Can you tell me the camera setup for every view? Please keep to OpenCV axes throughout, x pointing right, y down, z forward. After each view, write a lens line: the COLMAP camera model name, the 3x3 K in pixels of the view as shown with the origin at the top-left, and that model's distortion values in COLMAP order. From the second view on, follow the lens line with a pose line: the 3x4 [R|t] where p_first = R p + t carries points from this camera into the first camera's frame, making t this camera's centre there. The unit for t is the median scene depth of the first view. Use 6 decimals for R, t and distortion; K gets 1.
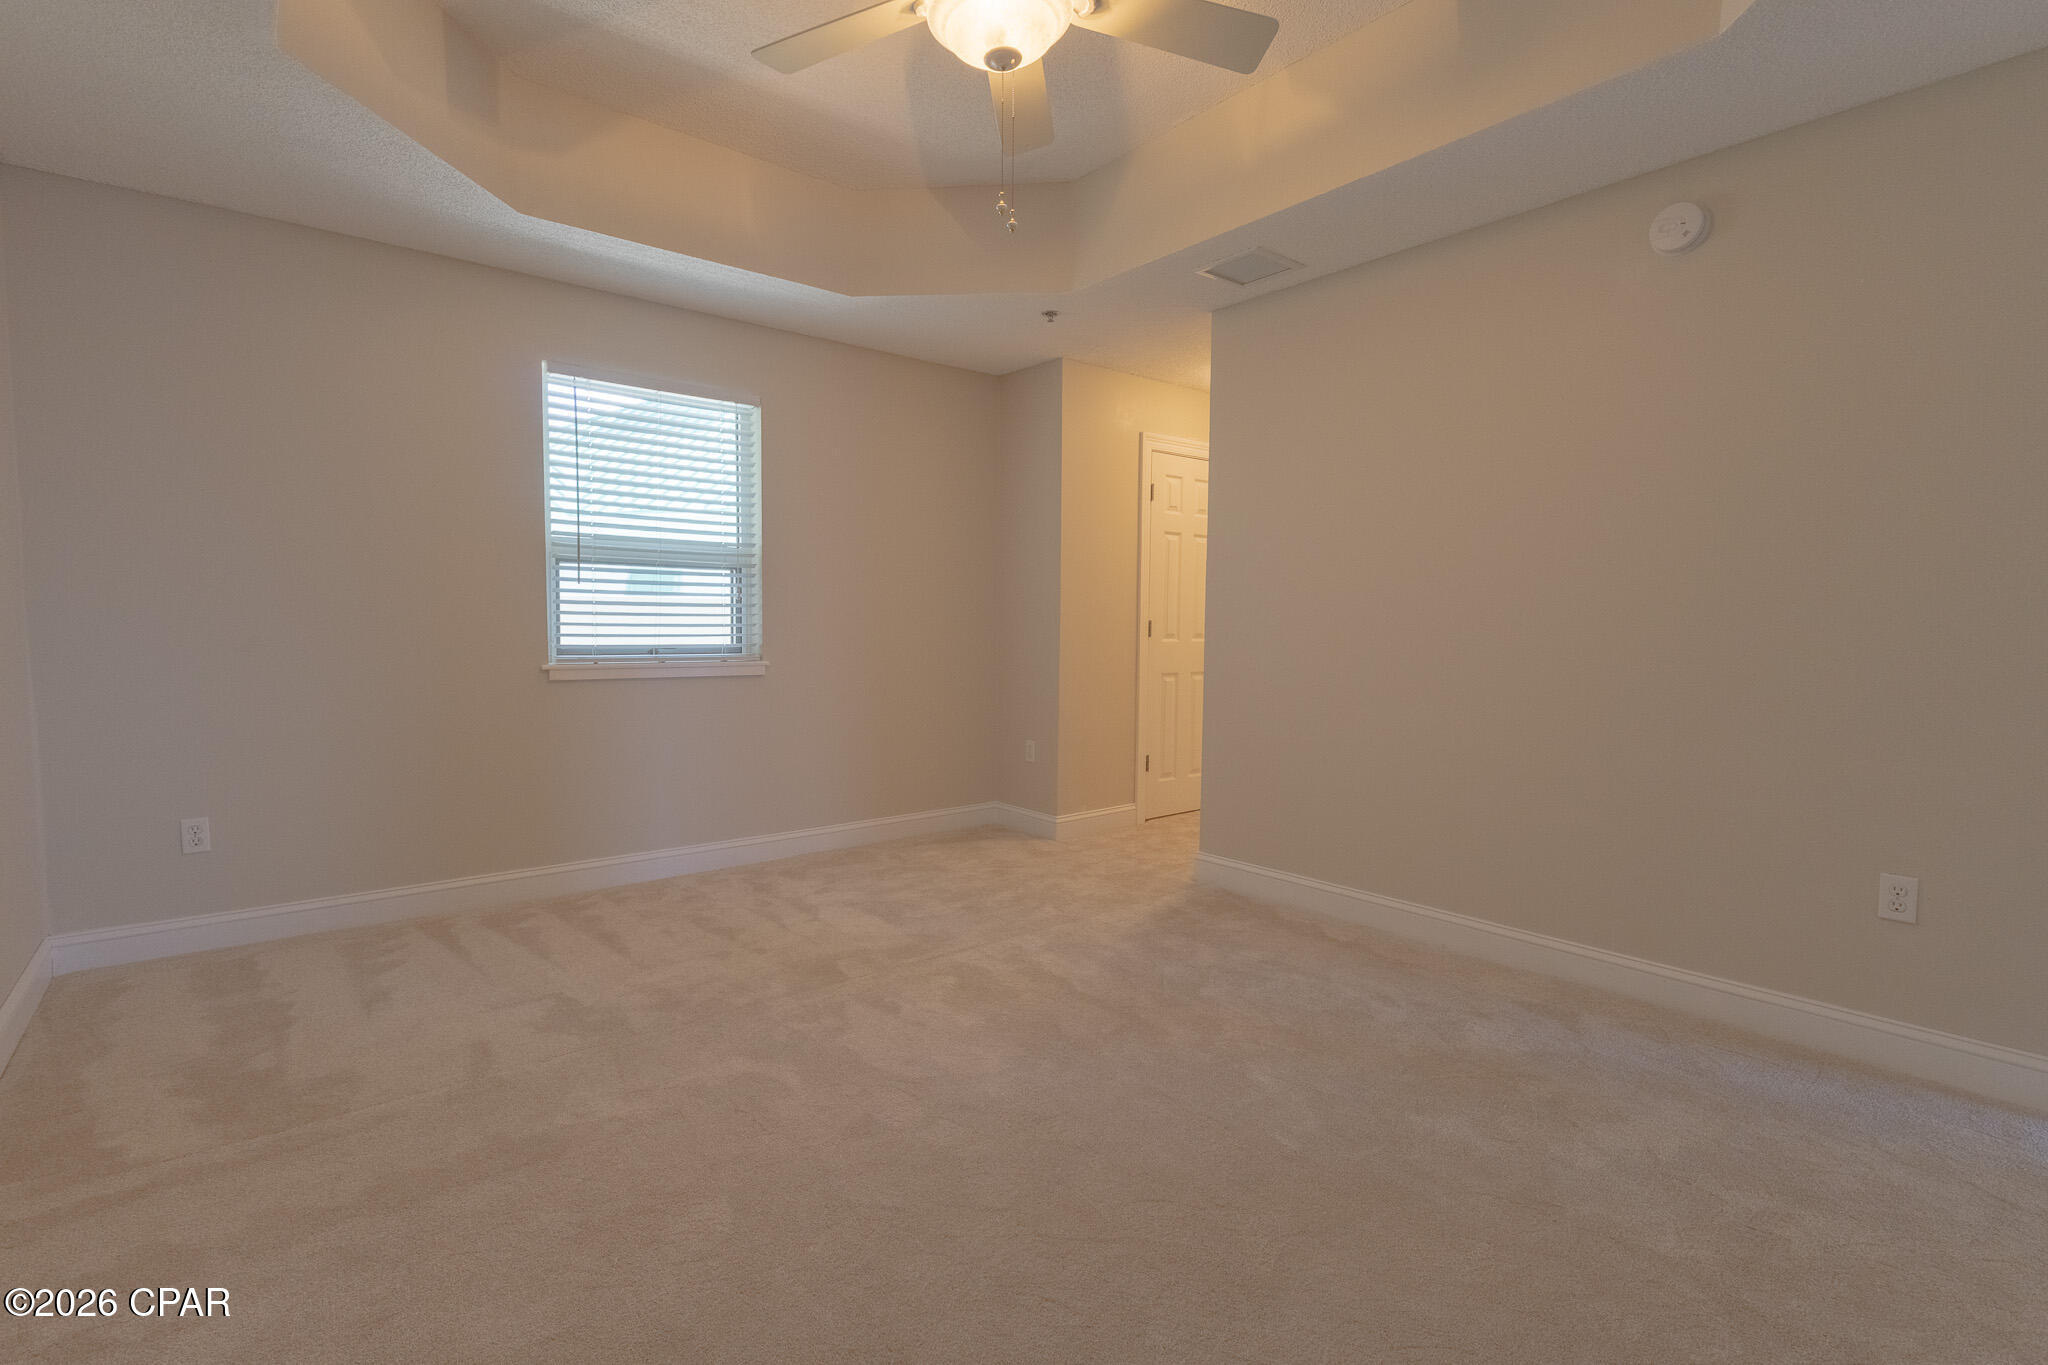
lens RADIAL K [[944.3, 0, 1025.0], [0, 944.3, 669.6], [0, 0, 1]] dist [0.000202, 0.000030]
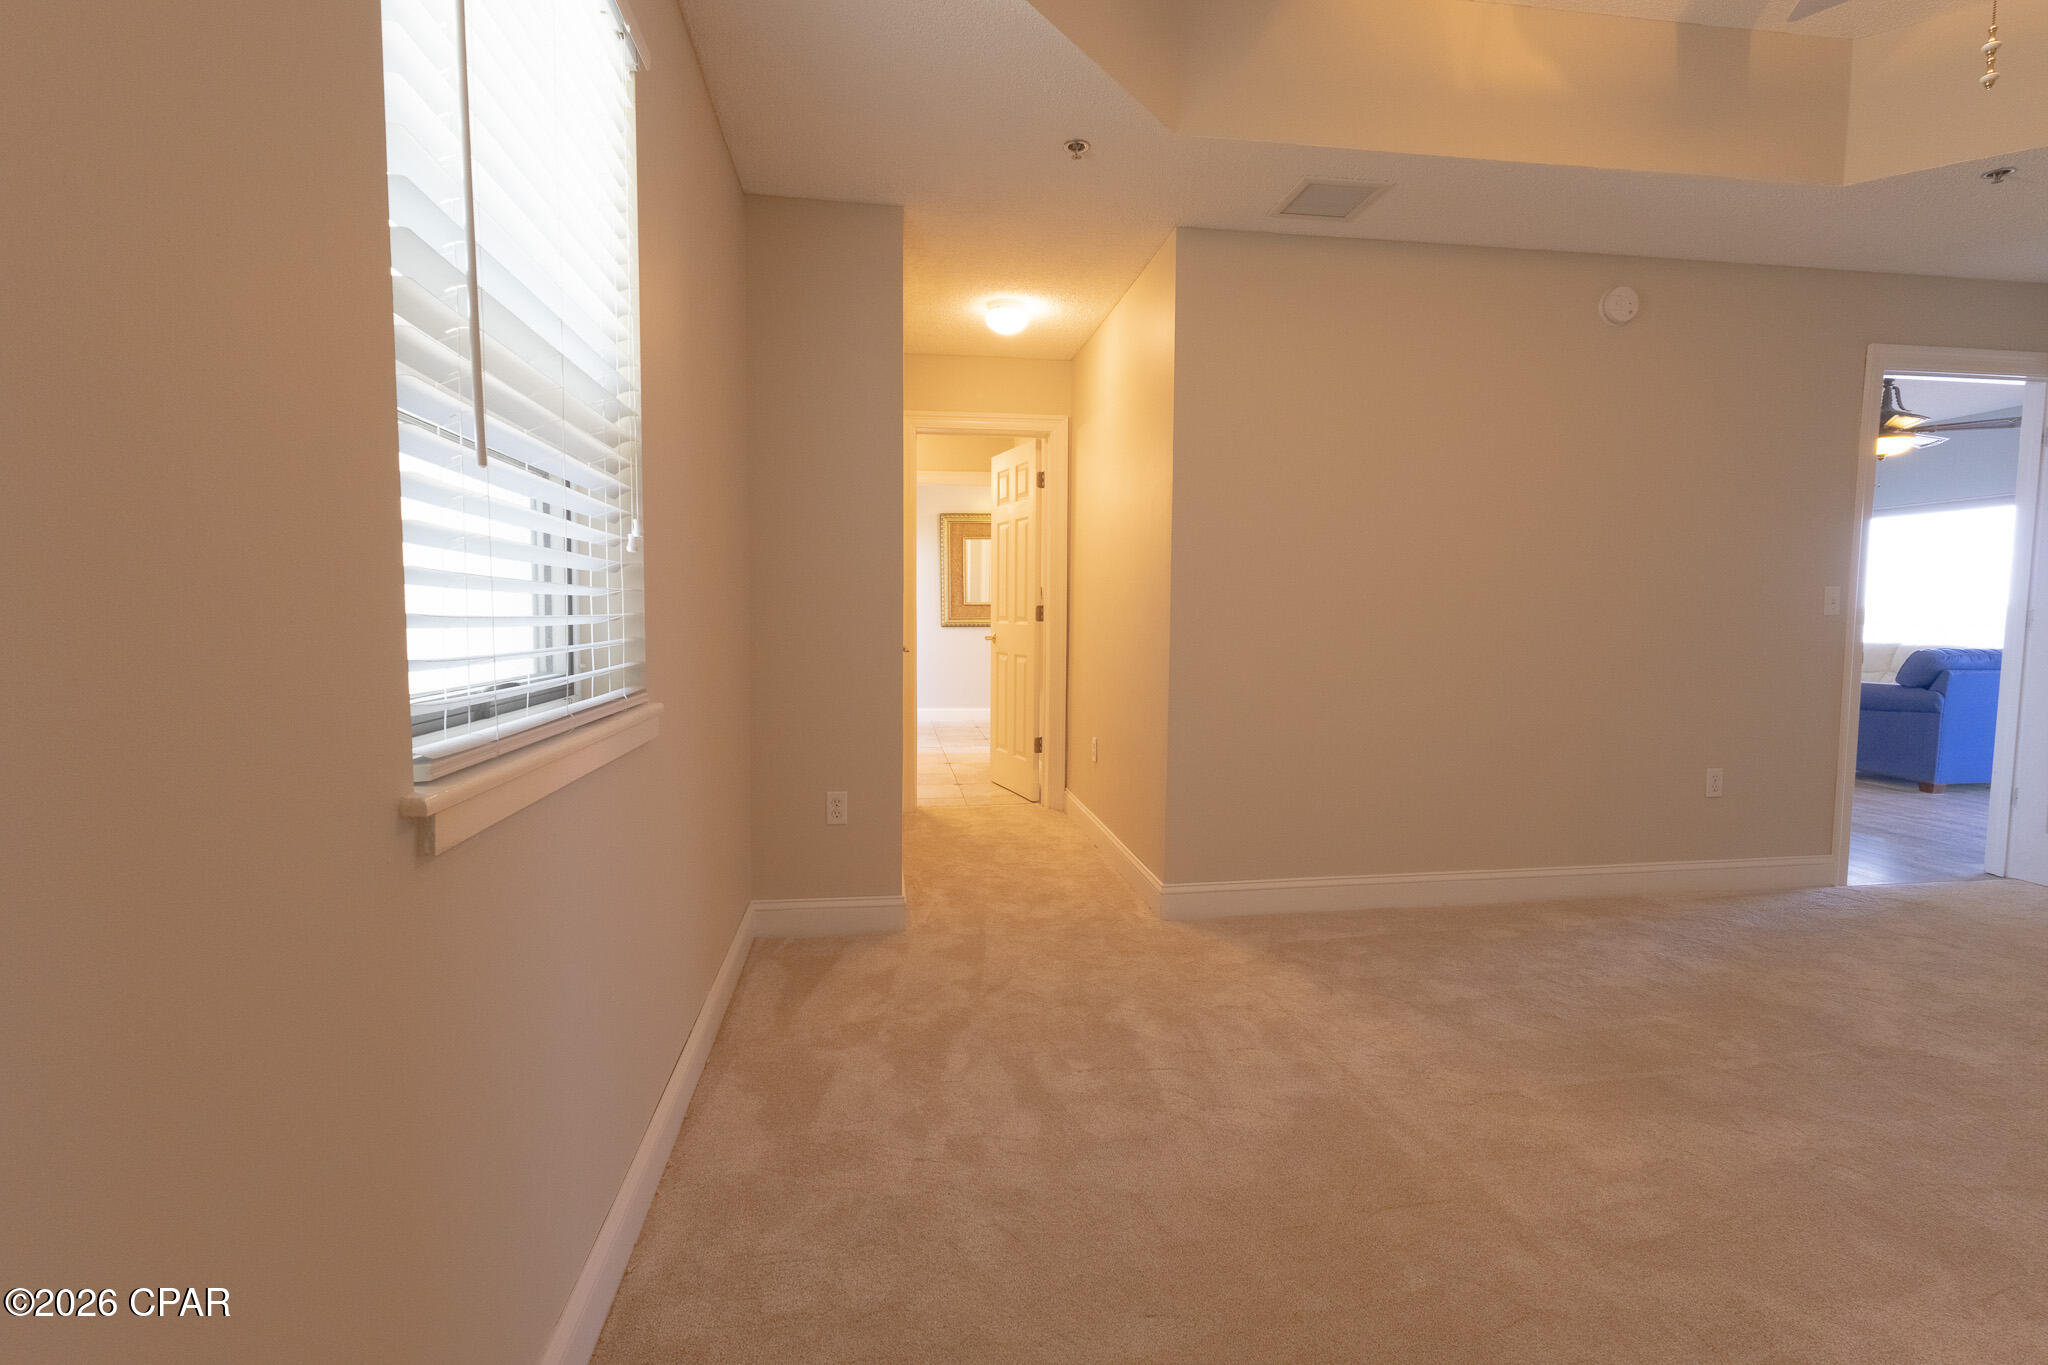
lens RADIAL K [[935.9, 0, 1024.0], [0, 935.9, 682.5], [0, 0, 1]] dist [0.000913, 0.000042]
pose [[0.516431, -0.076886, 0.852870, -0.634441], [0.043799, 0.997029, 0.063361, -0.046521], [-0.855208, 0.004634, 0.518264, 0.747981]]
